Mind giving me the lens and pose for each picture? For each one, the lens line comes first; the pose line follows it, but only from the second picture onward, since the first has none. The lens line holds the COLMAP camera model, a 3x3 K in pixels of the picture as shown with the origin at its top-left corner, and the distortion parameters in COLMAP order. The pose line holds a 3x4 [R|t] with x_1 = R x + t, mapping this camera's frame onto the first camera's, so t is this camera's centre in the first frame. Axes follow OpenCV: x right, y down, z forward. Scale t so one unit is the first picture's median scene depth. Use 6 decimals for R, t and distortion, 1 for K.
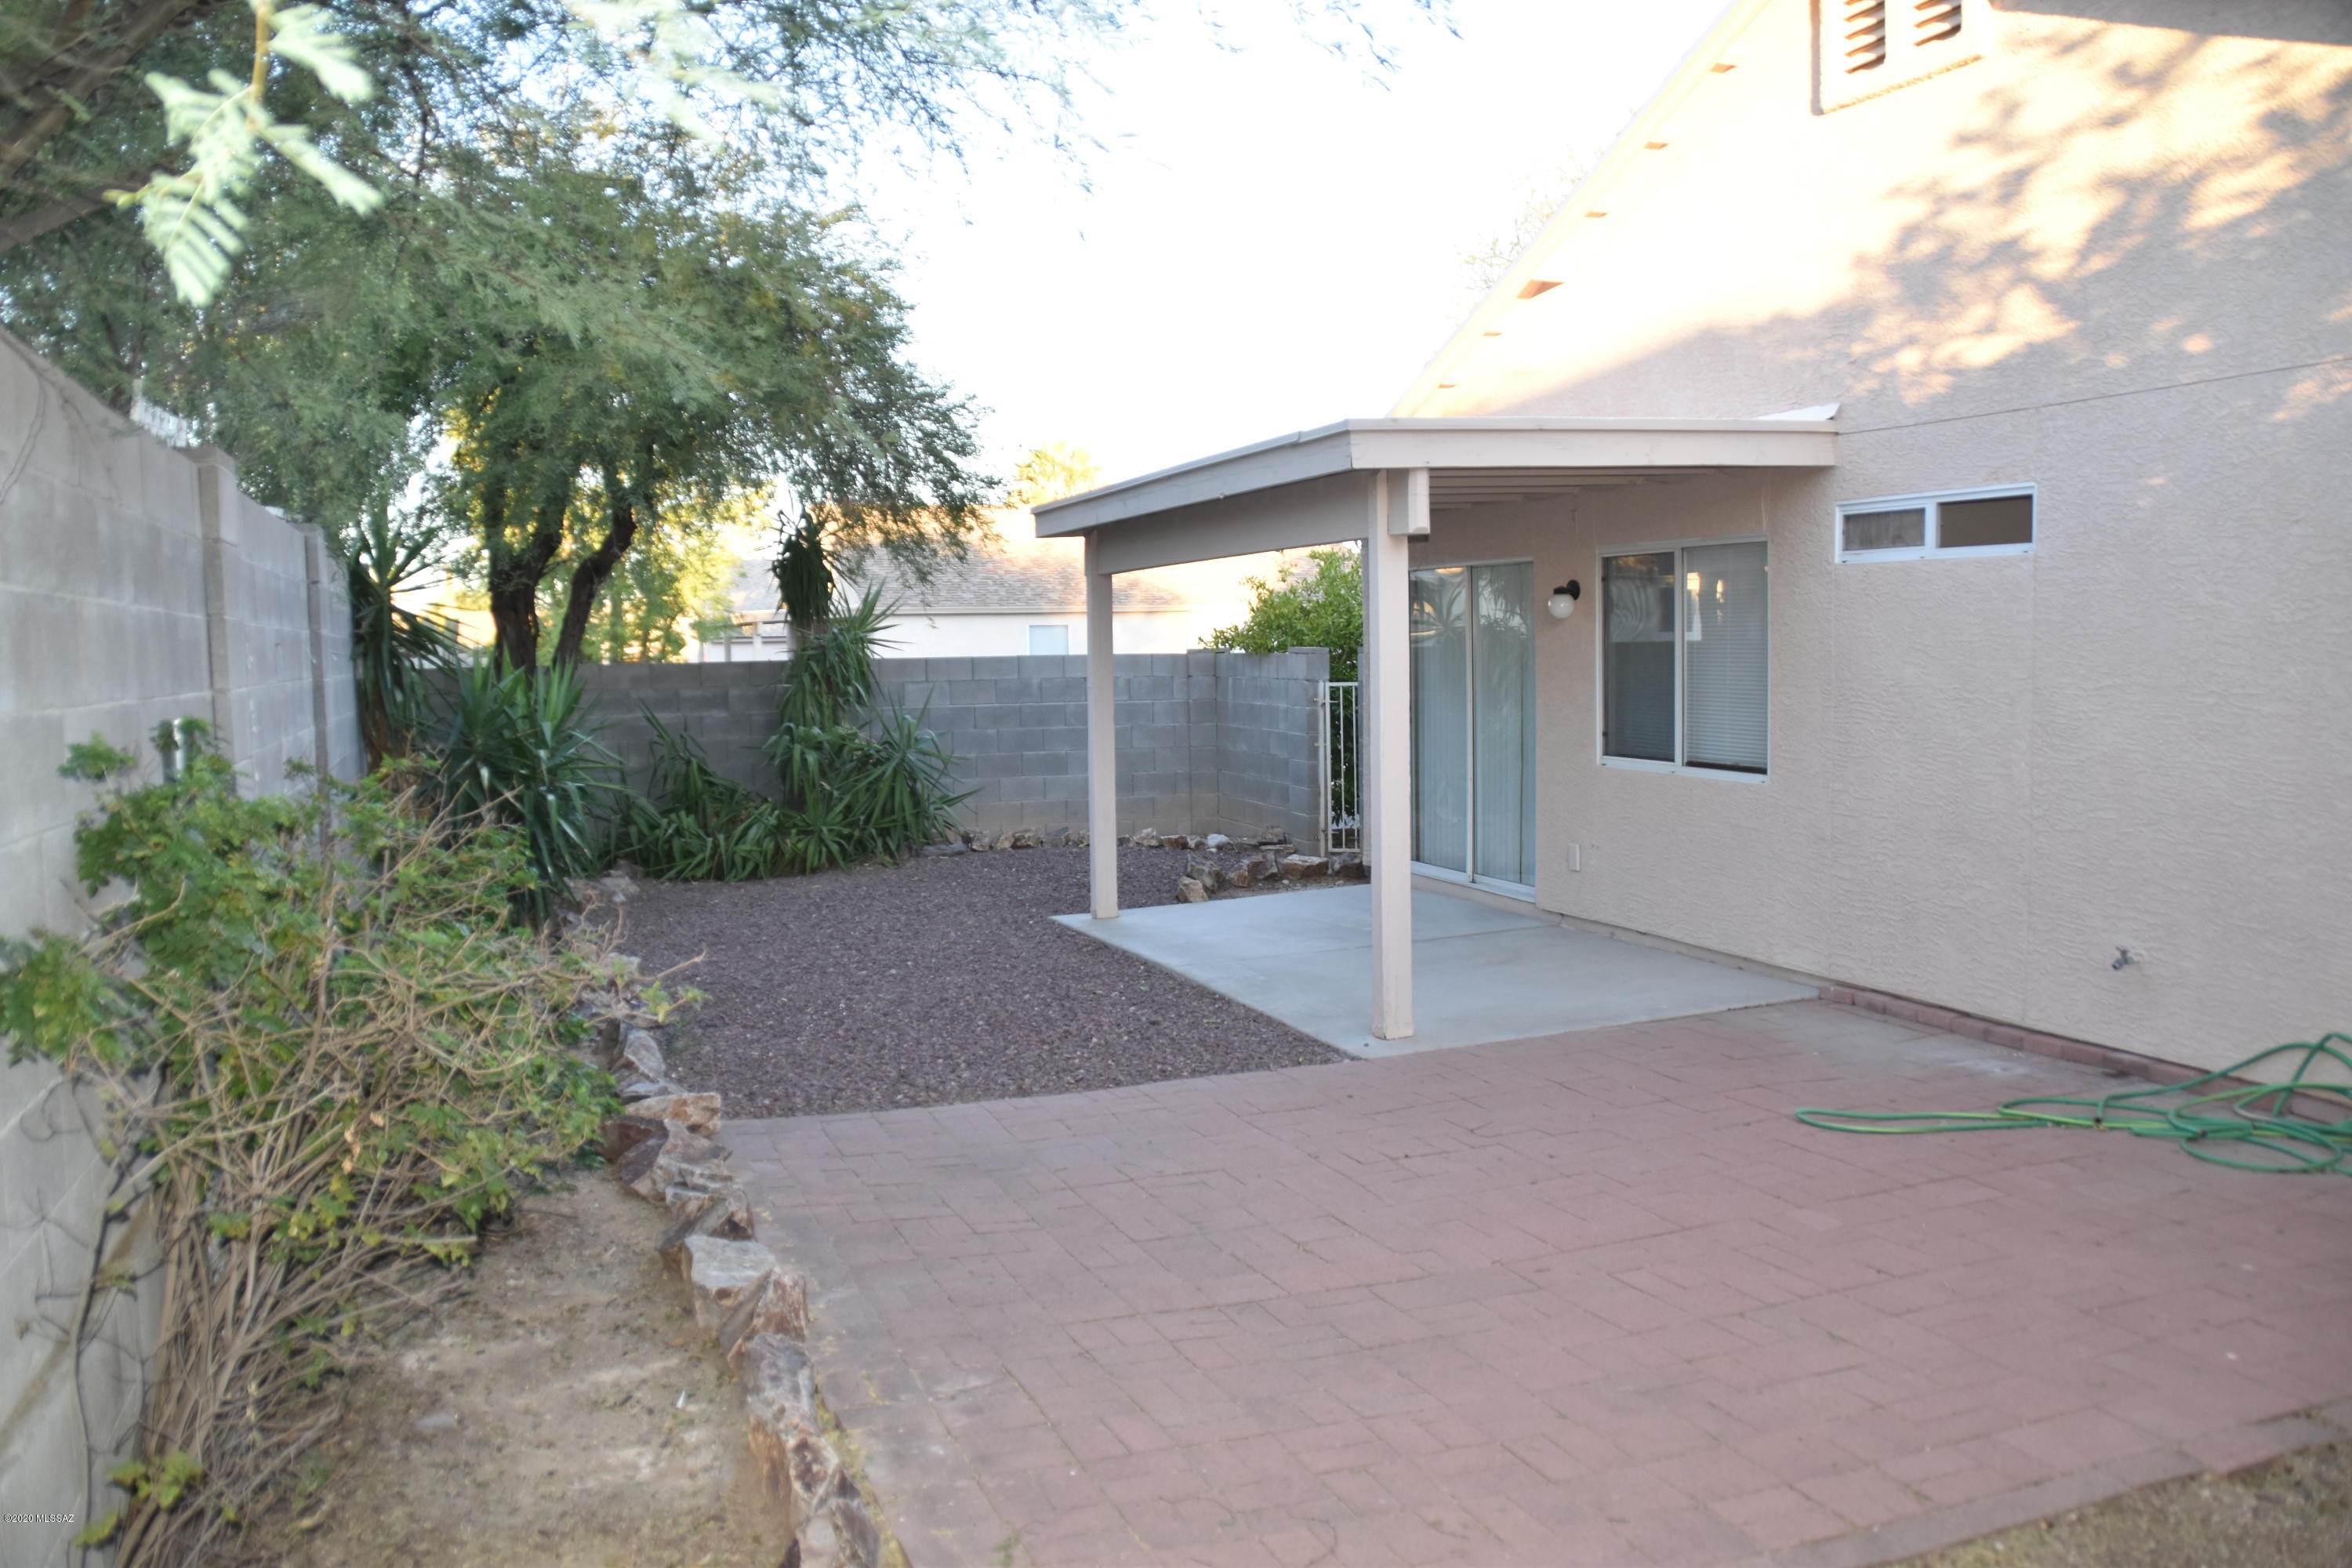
lens RADIAL K [[1875.5, 0, 1181.8], [0, 1875.5, 782.7], [0, 0, 1]] dist [-0.150184, 0.090213]
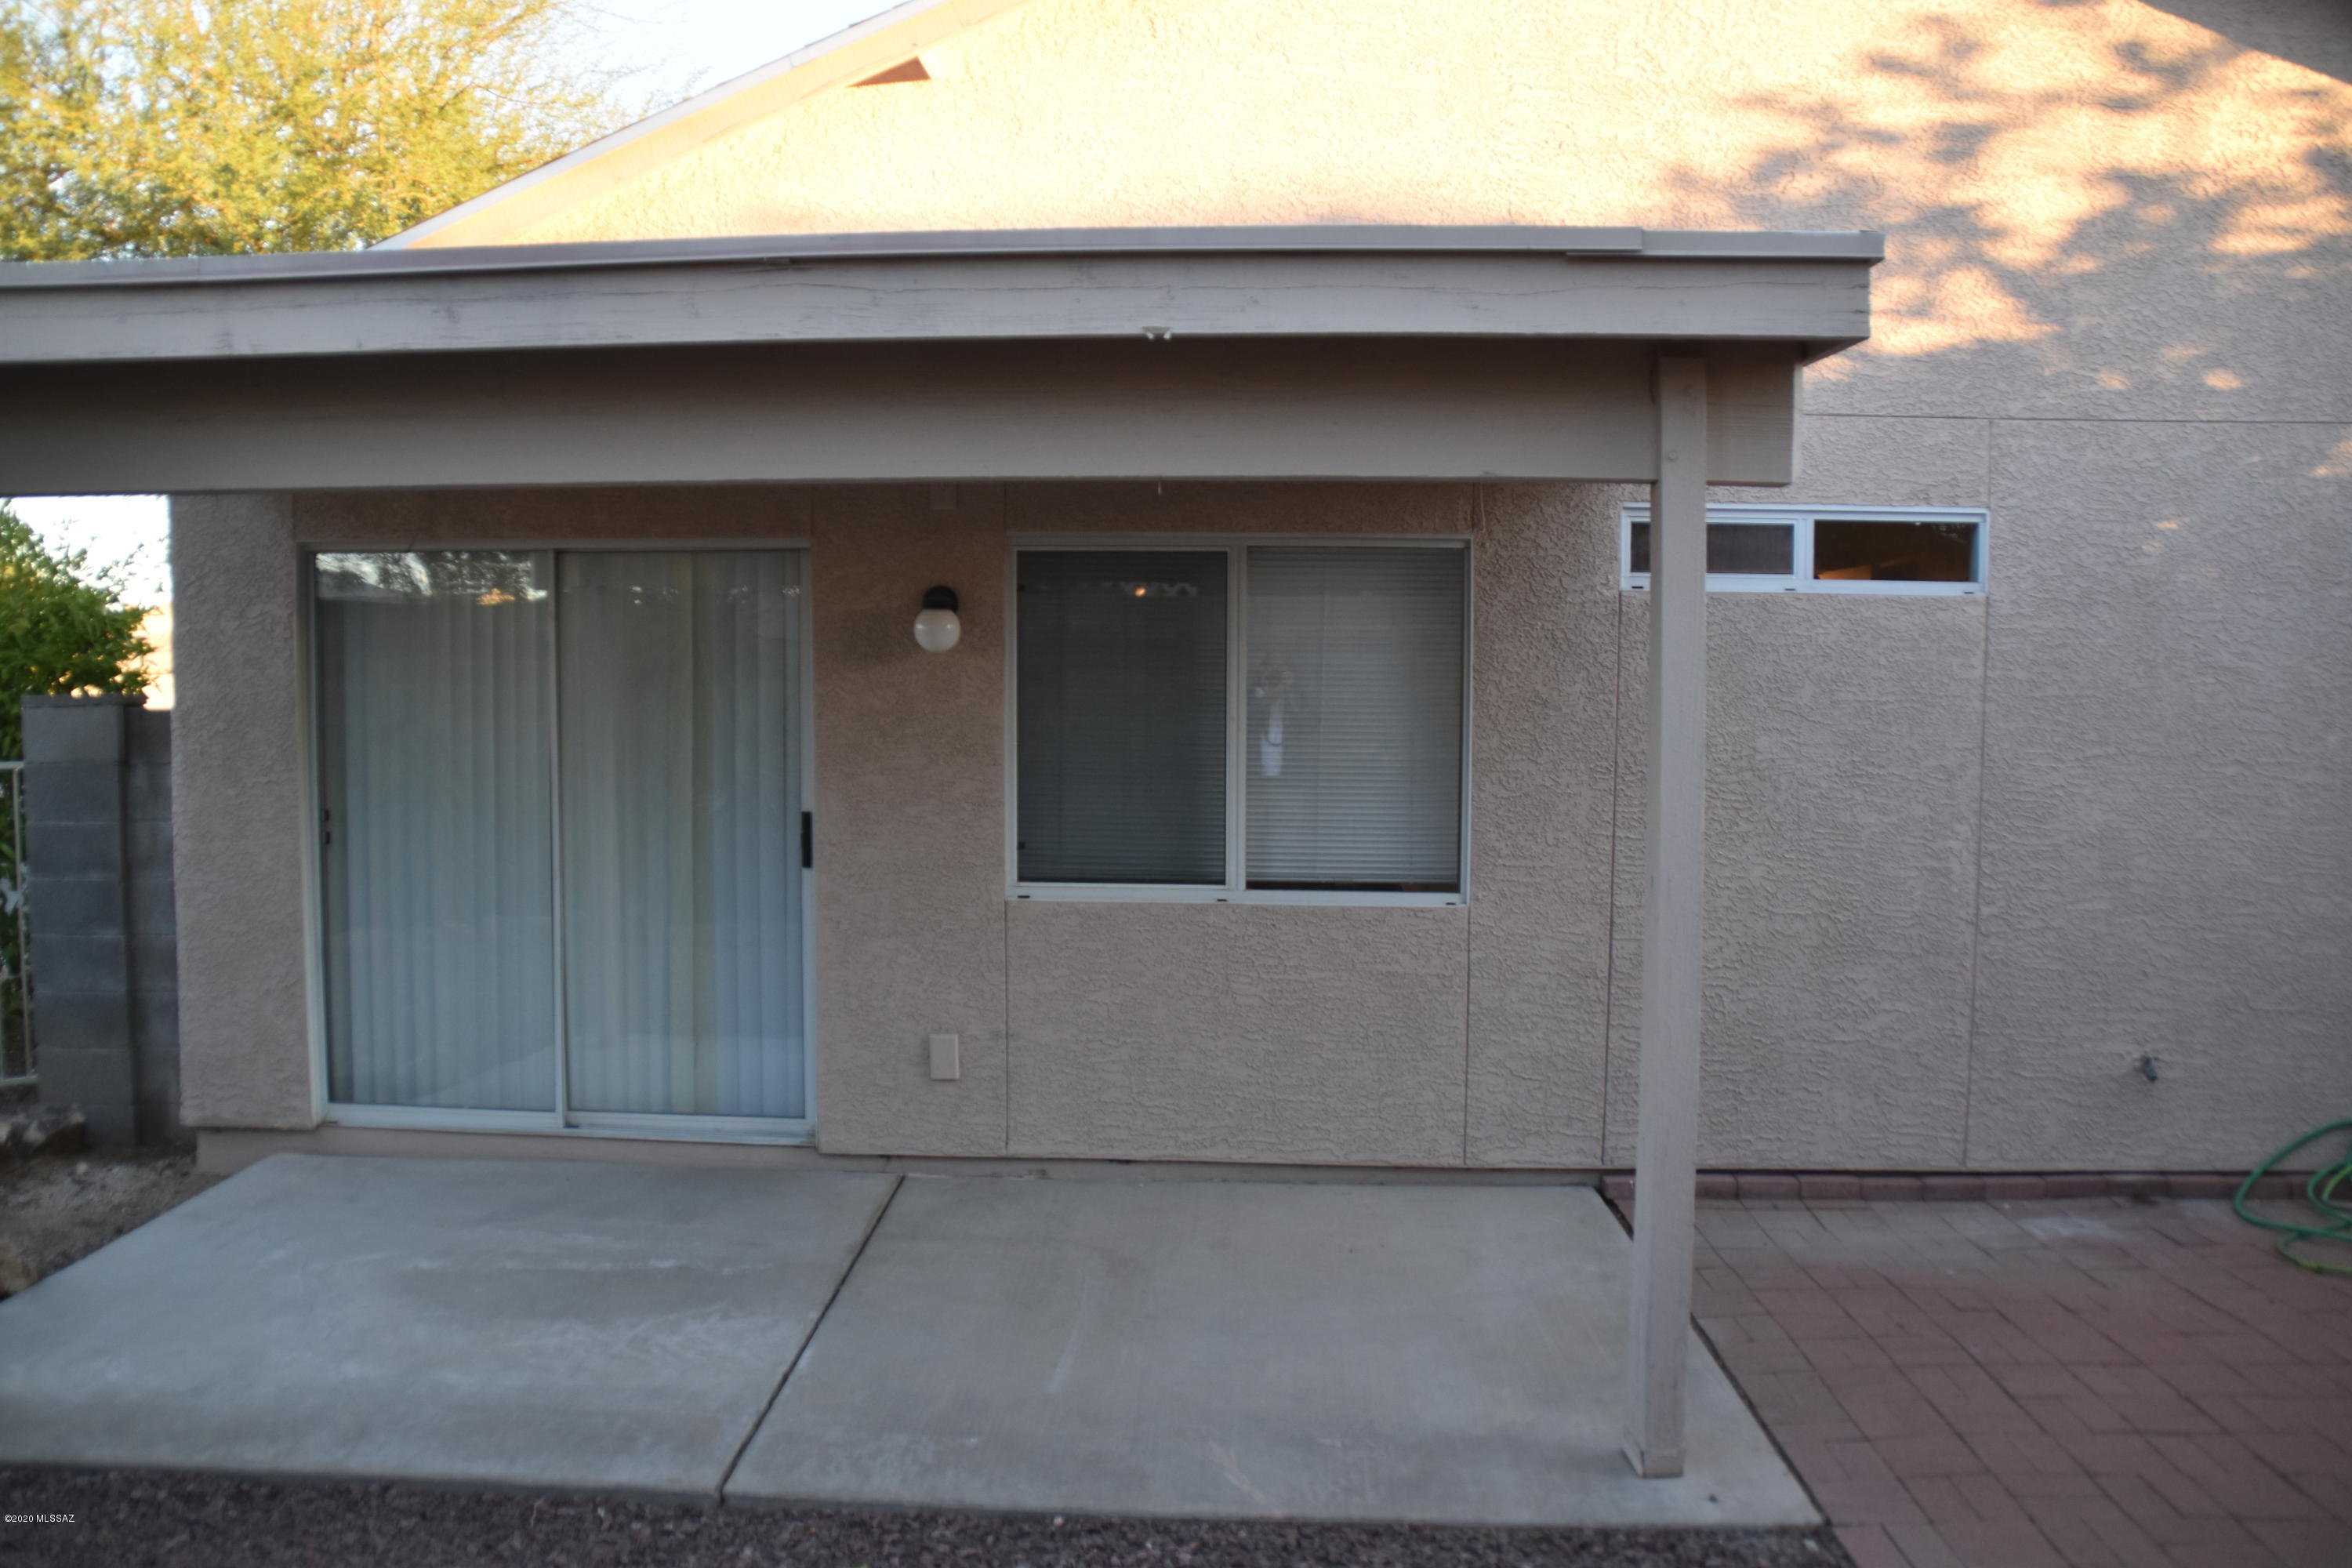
lens RADIAL K [[1875.5, 0, 1054.3], [0, 1875.5, 765.2], [0, 0, 1]] dist [-0.150184, 0.090213]
pose [[0.408037, -0.031070, 0.912437, -0.473635], [0.055023, 0.998441, 0.009392, -0.084712], [-0.911306, 0.046372, 0.409110, 1.104973]]
